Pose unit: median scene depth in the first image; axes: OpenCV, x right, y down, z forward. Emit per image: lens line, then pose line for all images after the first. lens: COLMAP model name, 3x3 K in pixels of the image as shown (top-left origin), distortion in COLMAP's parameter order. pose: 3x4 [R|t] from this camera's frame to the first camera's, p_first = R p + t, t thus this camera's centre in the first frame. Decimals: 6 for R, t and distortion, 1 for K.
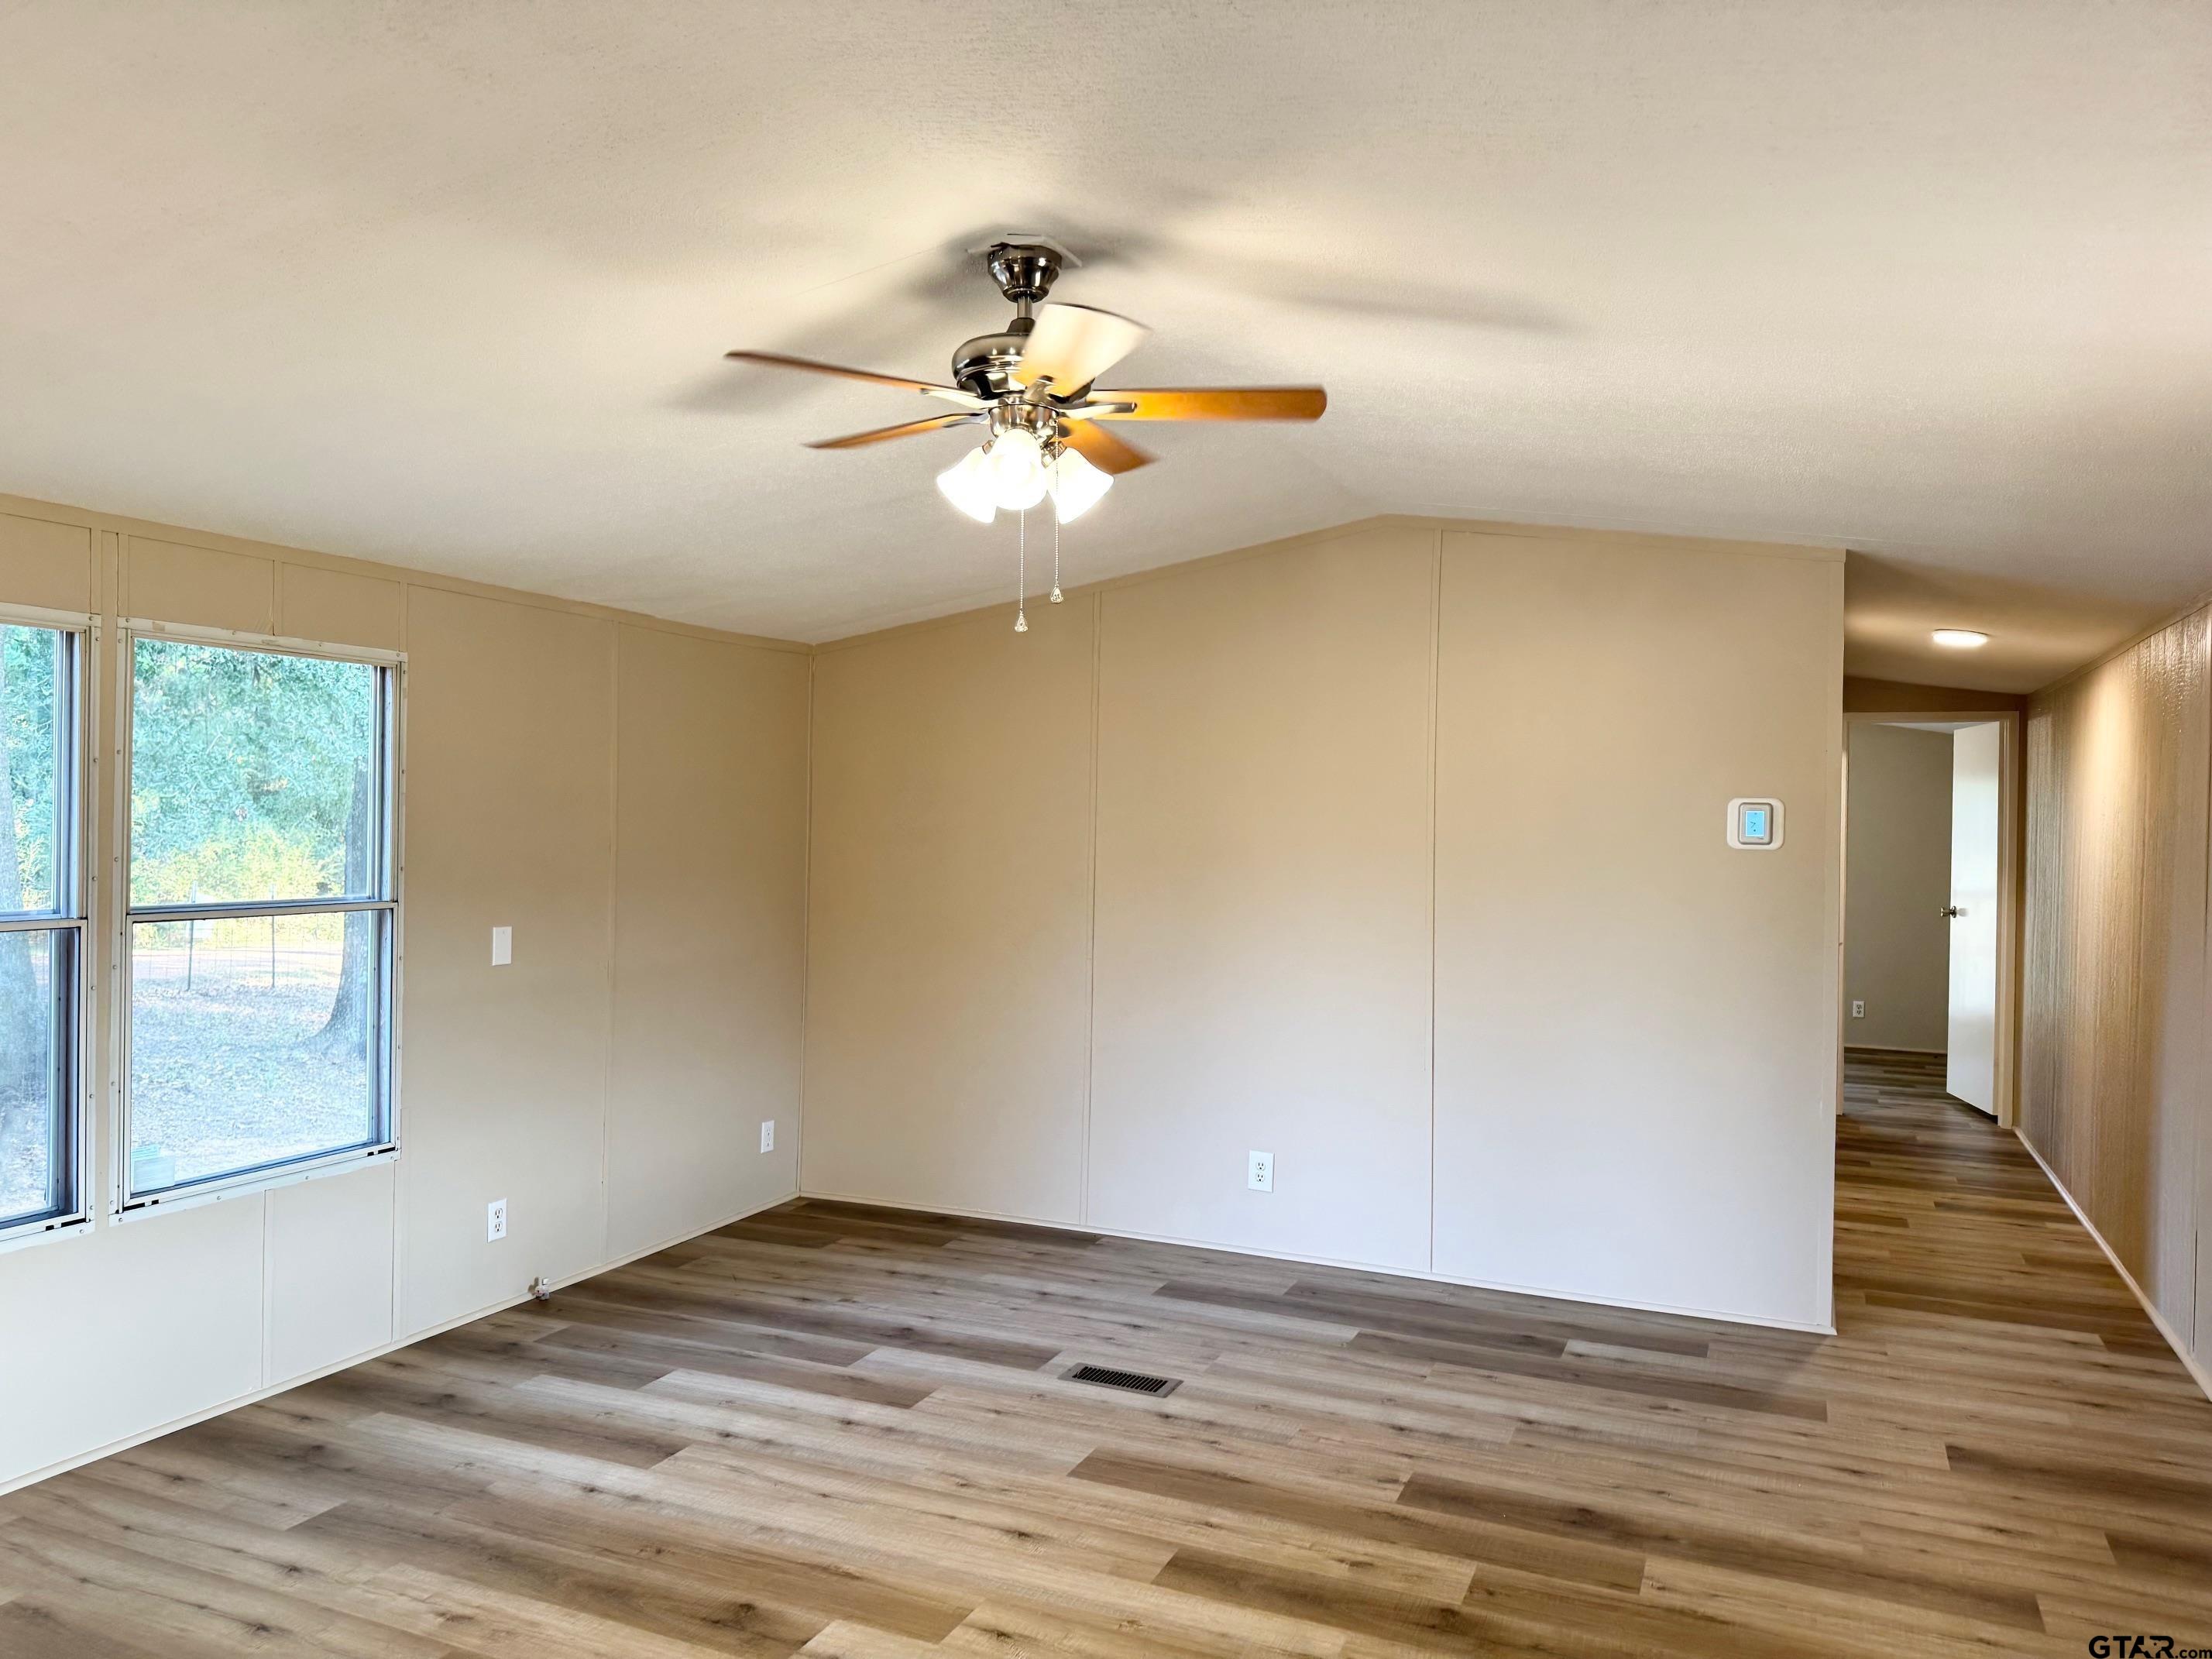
lens RADIAL K [[1577.0, 0, 1132.2], [0, 1577.0, 825.4], [0, 0, 1]] dist [0.188009, -0.291934]
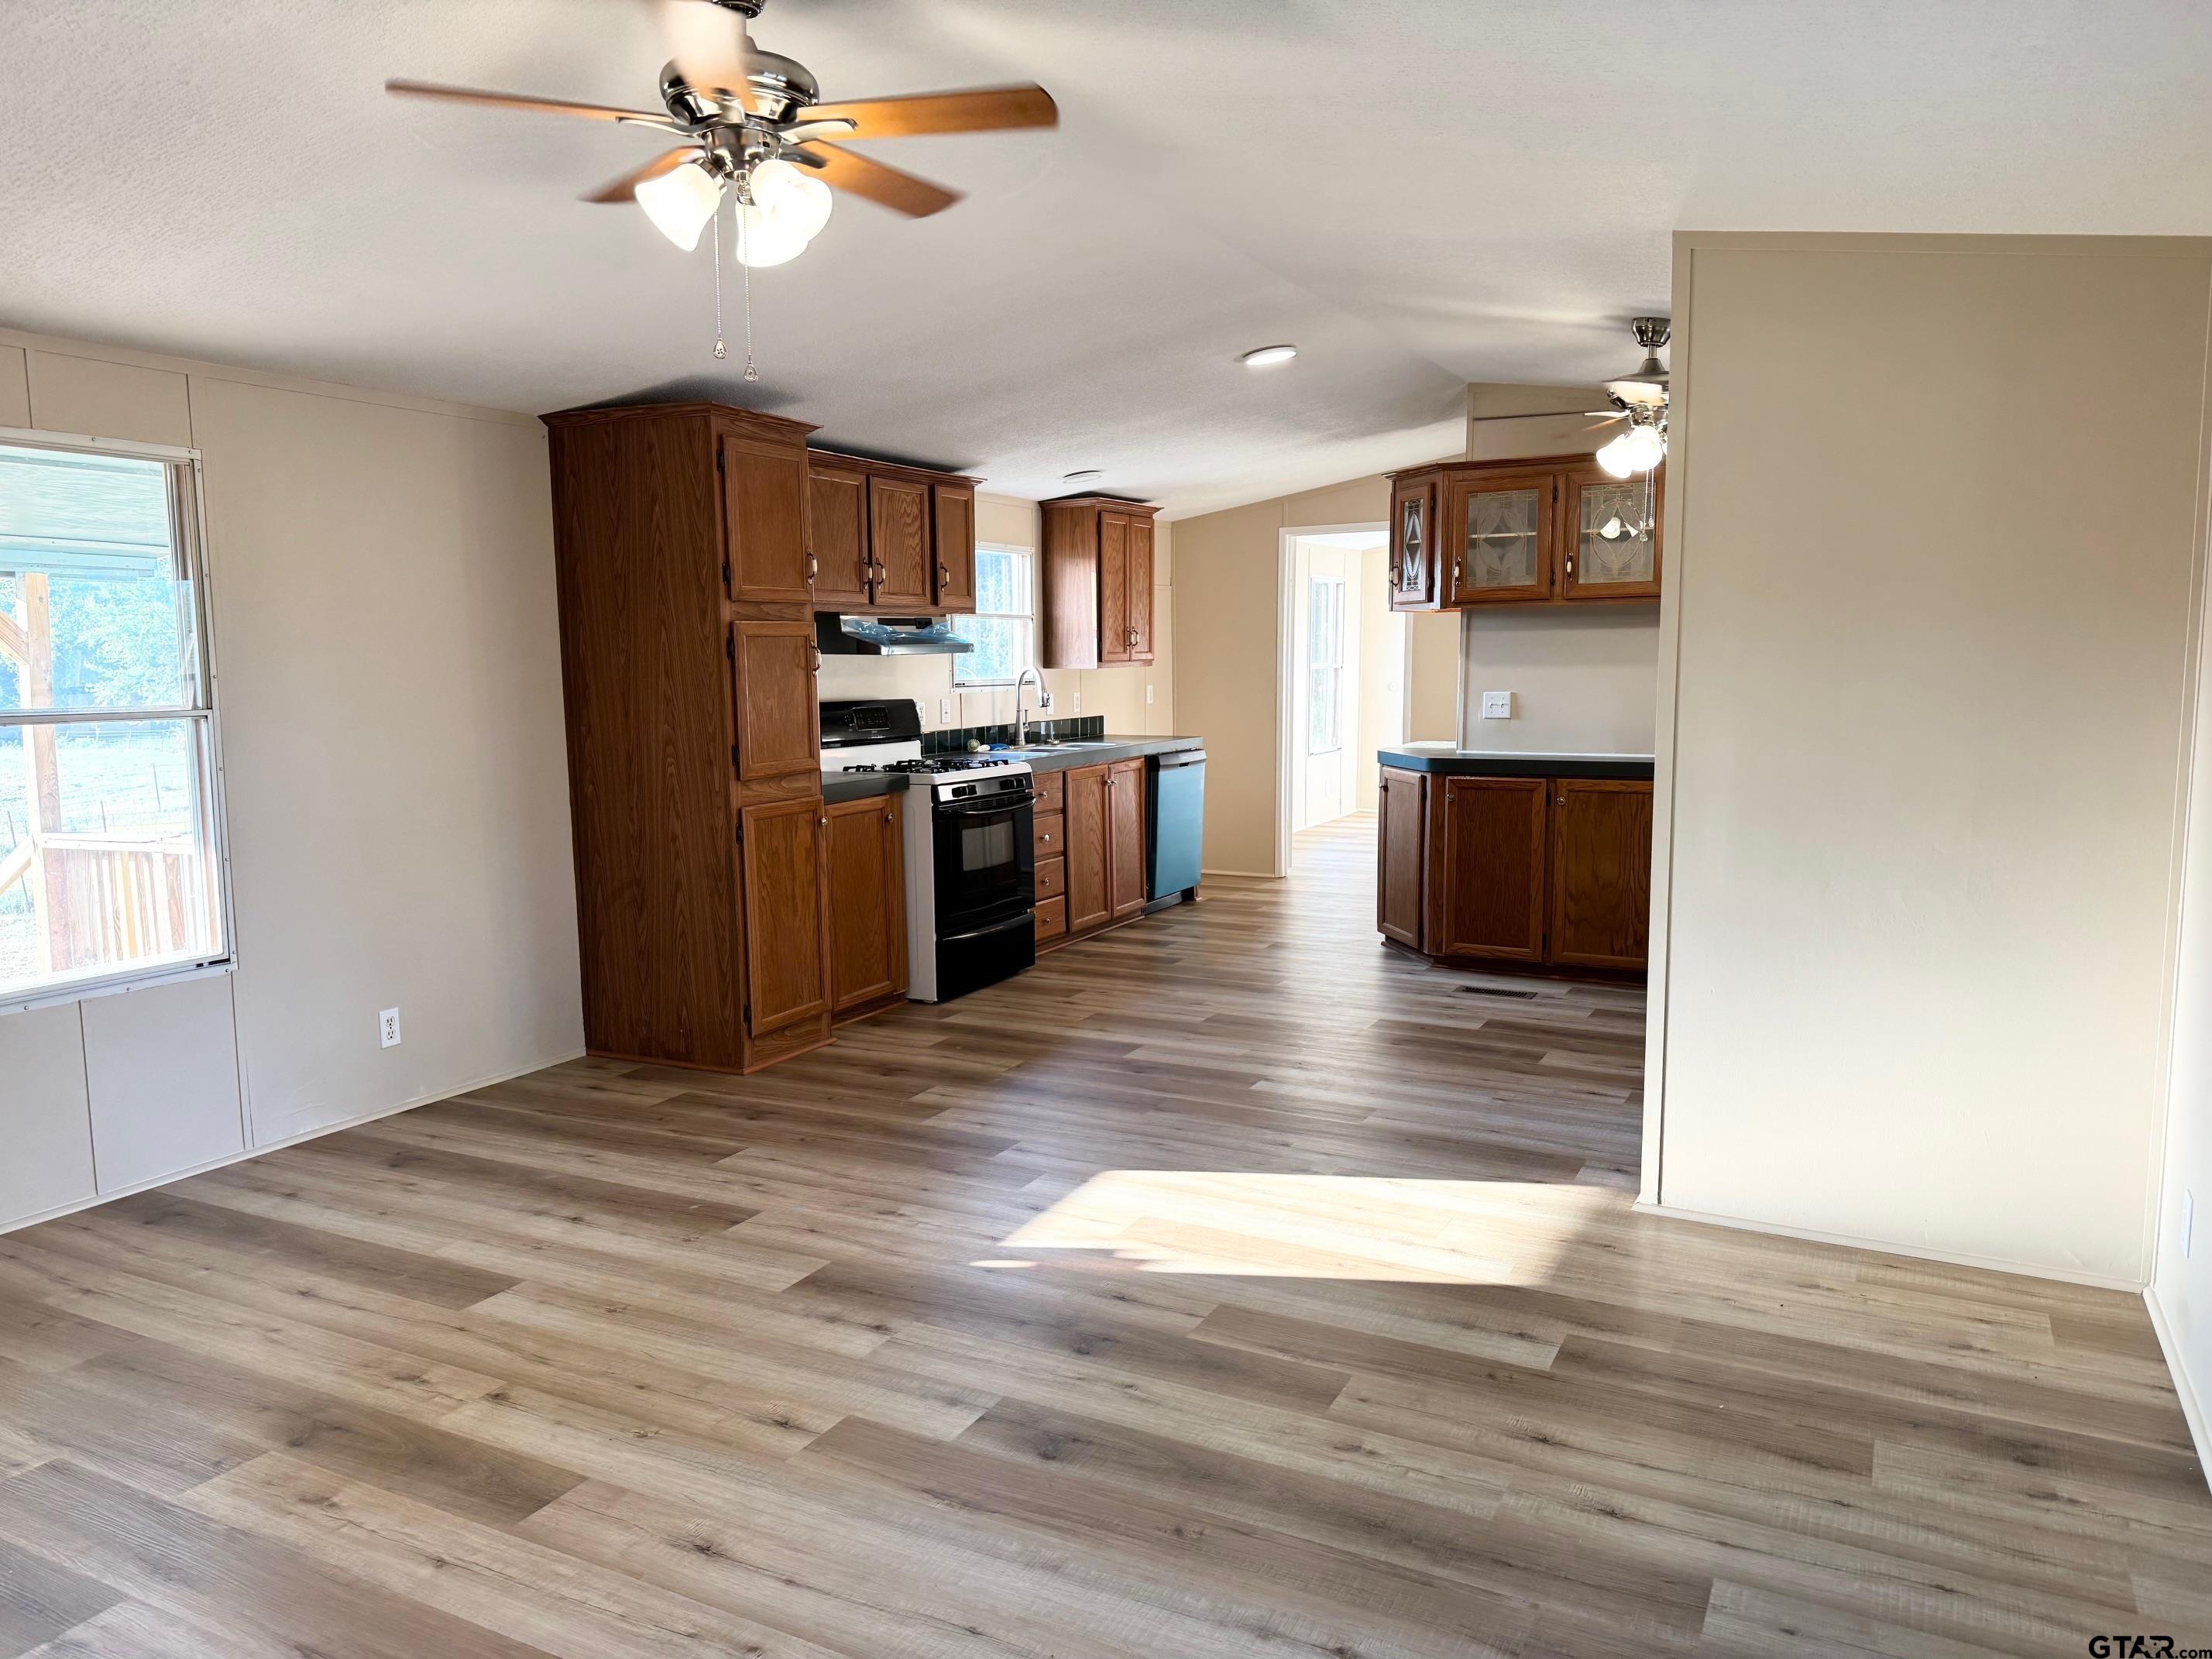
lens RADIAL K [[1525.7, 0, 1075.3], [0, 1525.7, 833.0], [0, 0, 1]] dist [0.072339, -0.083217]
pose [[-0.995584, -0.017799, 0.092175, -0.243852], [-0.005748, 0.991577, 0.129389, 0.017918], [-0.093702, 0.128288, -0.987300, 1.350750]]
